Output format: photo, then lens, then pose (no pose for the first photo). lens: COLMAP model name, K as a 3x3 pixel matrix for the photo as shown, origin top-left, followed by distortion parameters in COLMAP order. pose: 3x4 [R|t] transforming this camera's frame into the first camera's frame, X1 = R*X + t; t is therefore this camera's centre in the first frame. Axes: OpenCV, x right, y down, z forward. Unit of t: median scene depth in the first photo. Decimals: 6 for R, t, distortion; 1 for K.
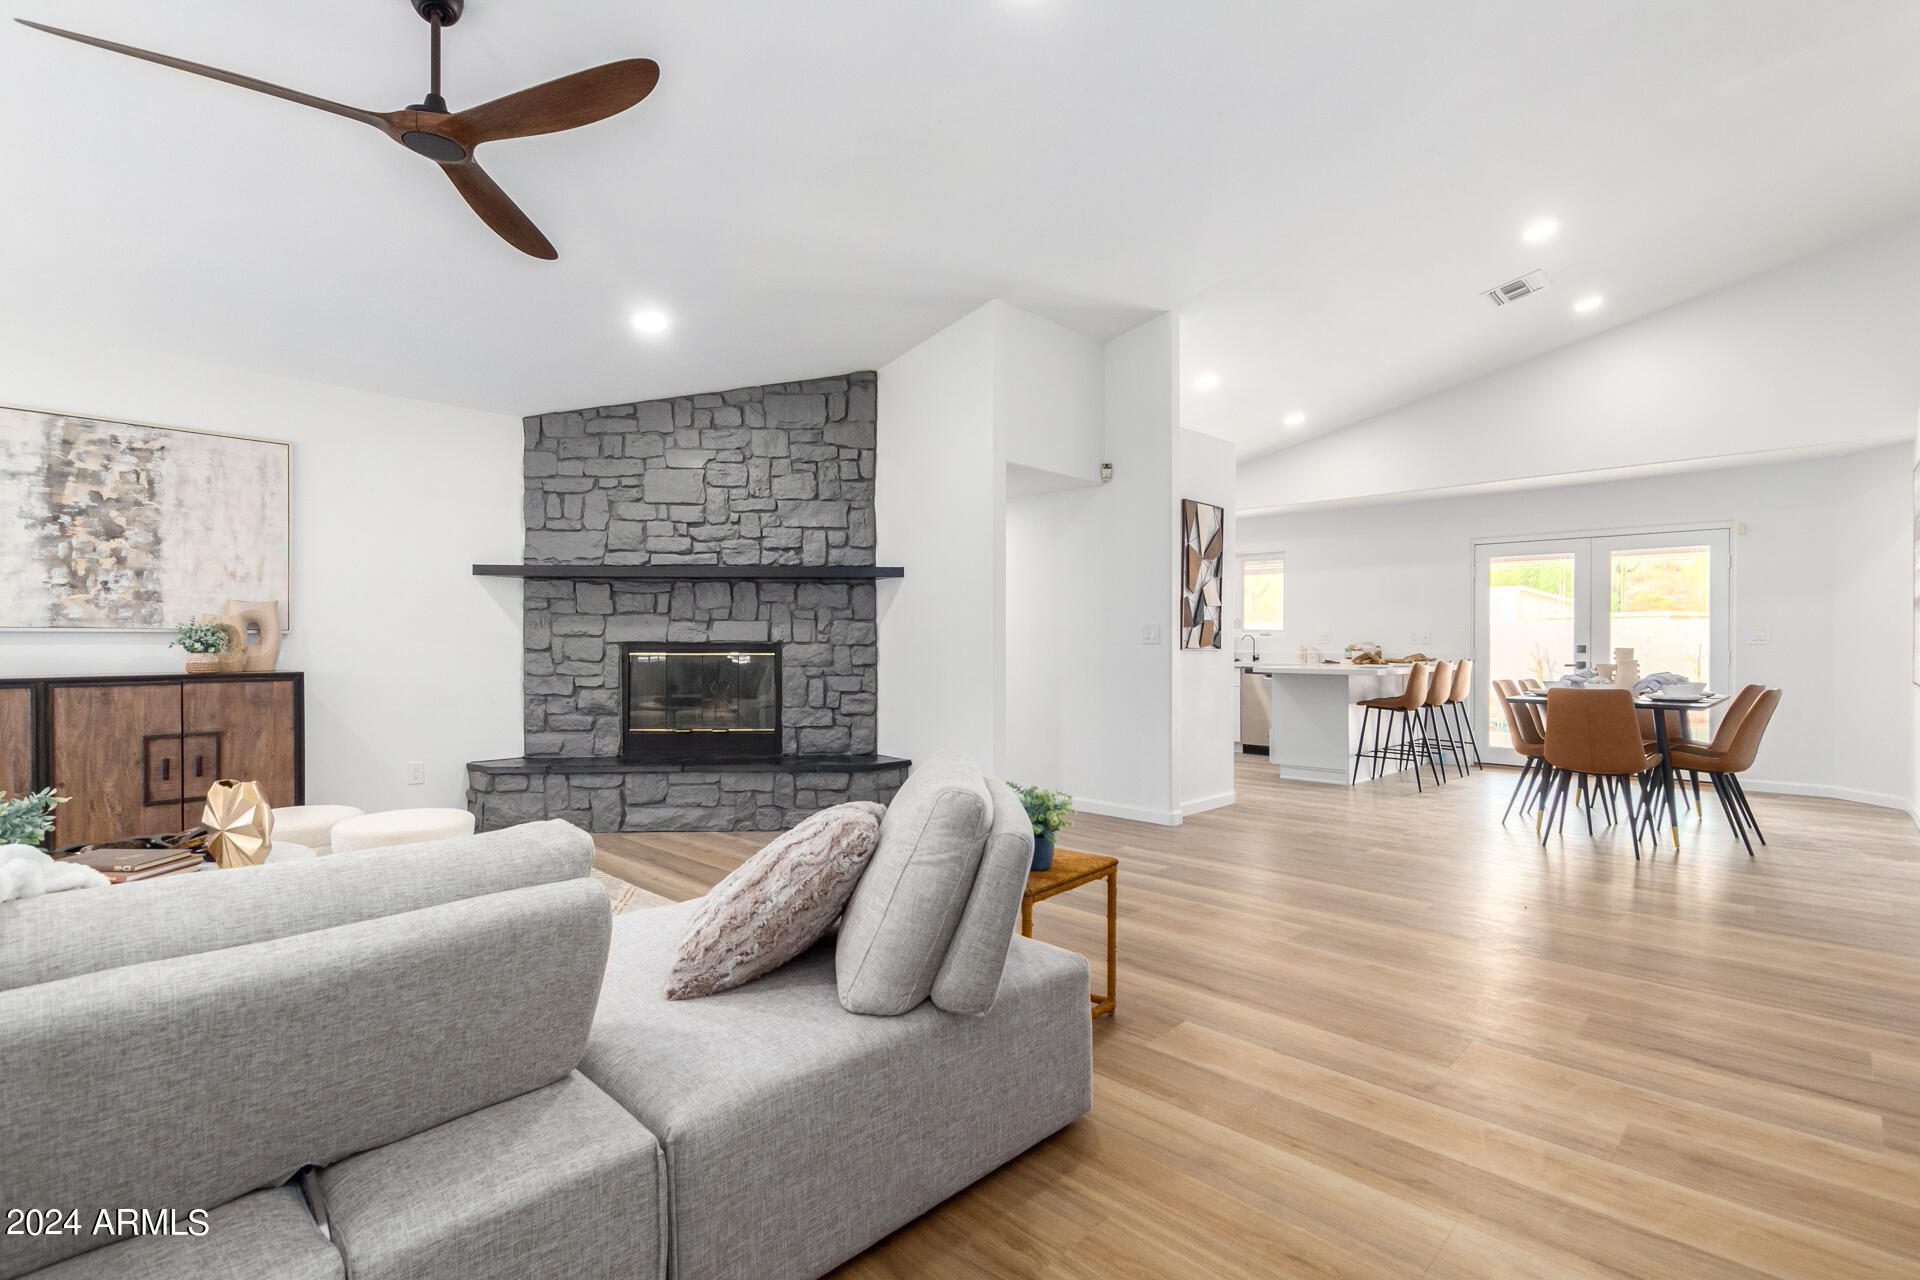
lens RADIAL K [[905.0, 0, 949.9], [0, 905.0, 635.6], [0, 0, 1]] dist [0.002052, -0.000248]
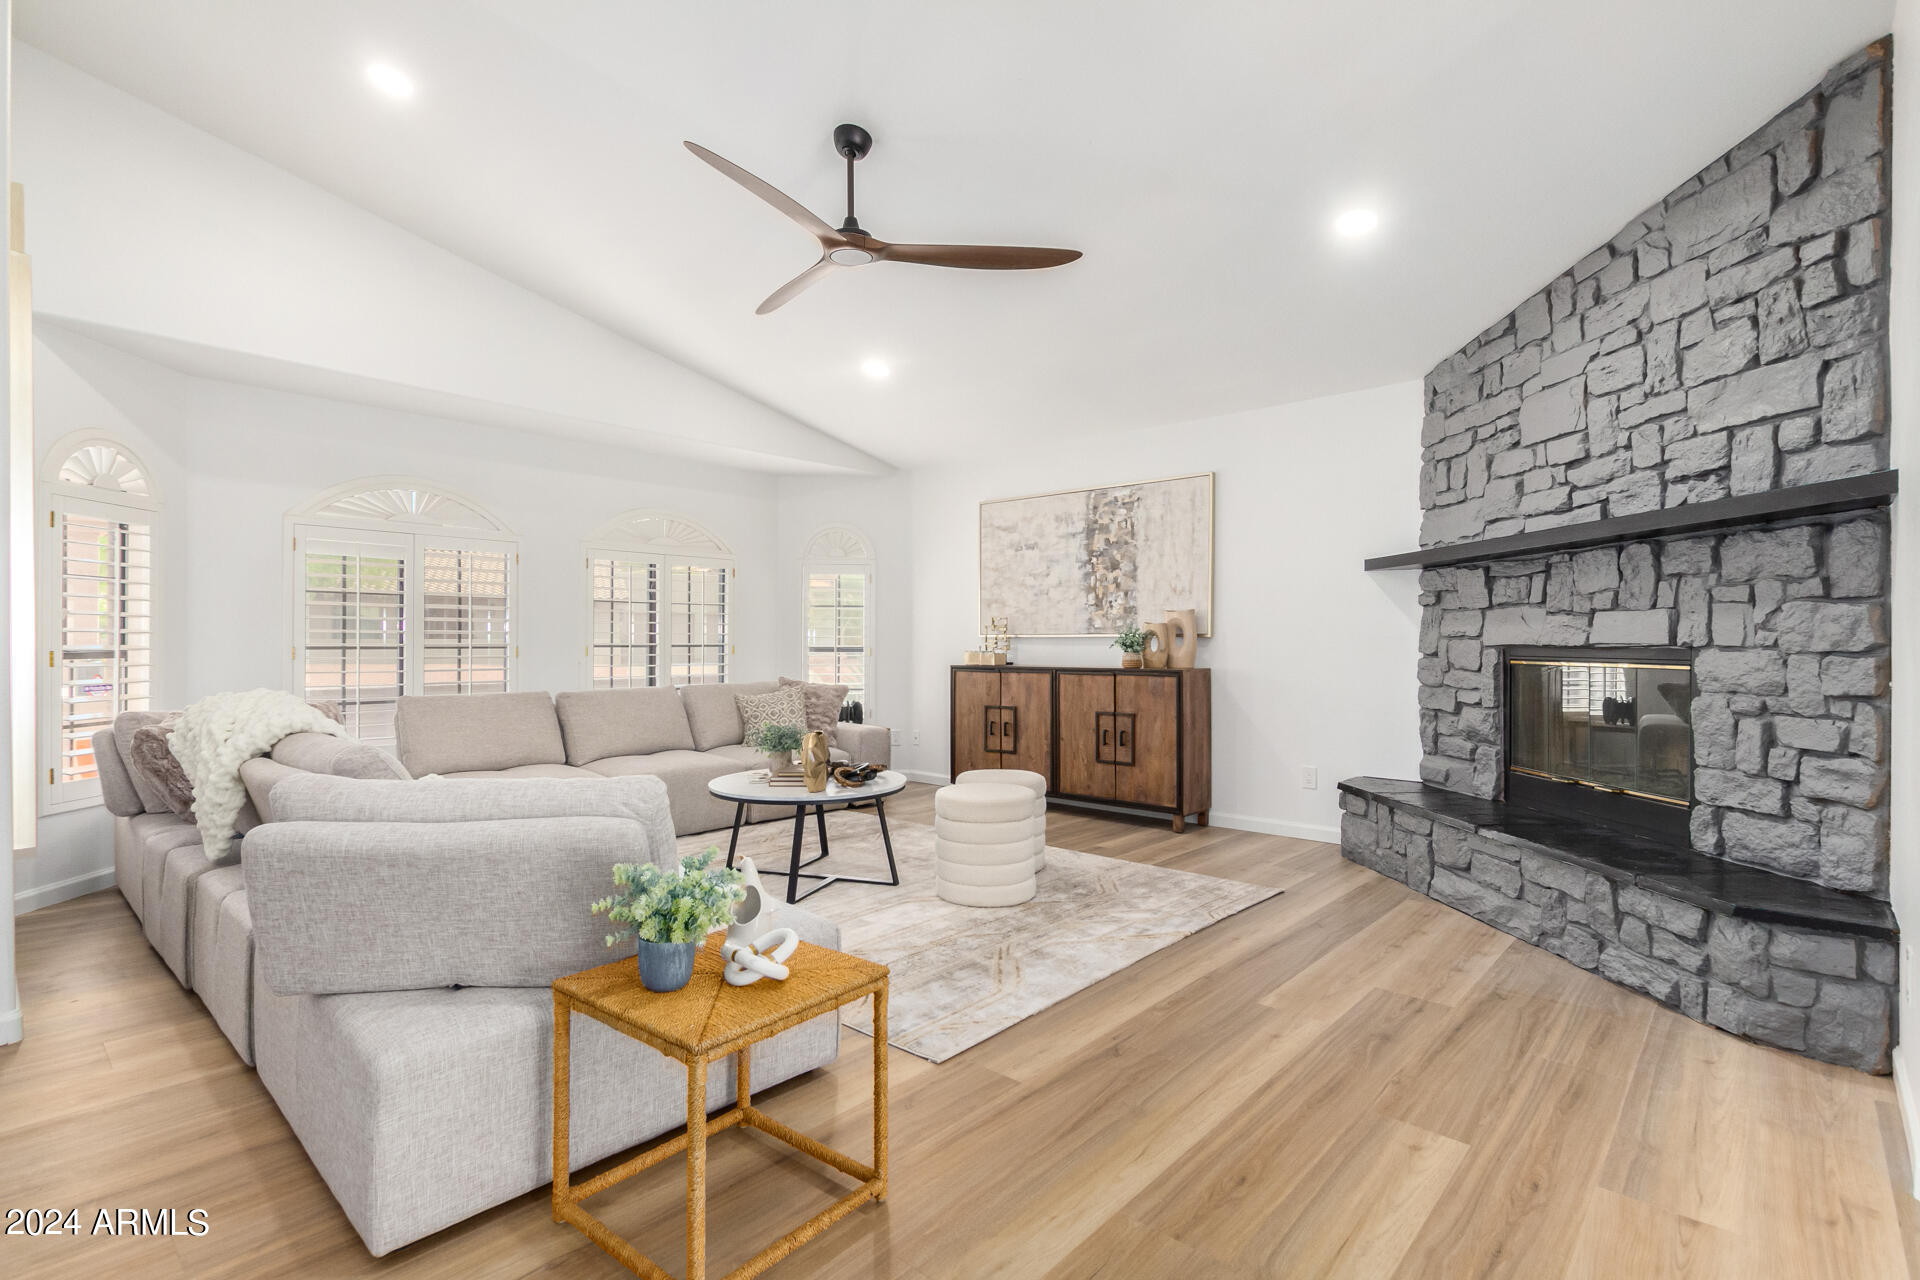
lens RADIAL K [[905.0, 0, 949.9], [0, 905.0, 635.6], [0, 0, 1]] dist [0.002052, -0.000248]
pose [[0.018440, -0.008984, -0.999790, 0.358123], [0.002319, 0.999957, -0.008943, 0.004754], [0.999827, -0.002154, 0.018460, 0.543495]]
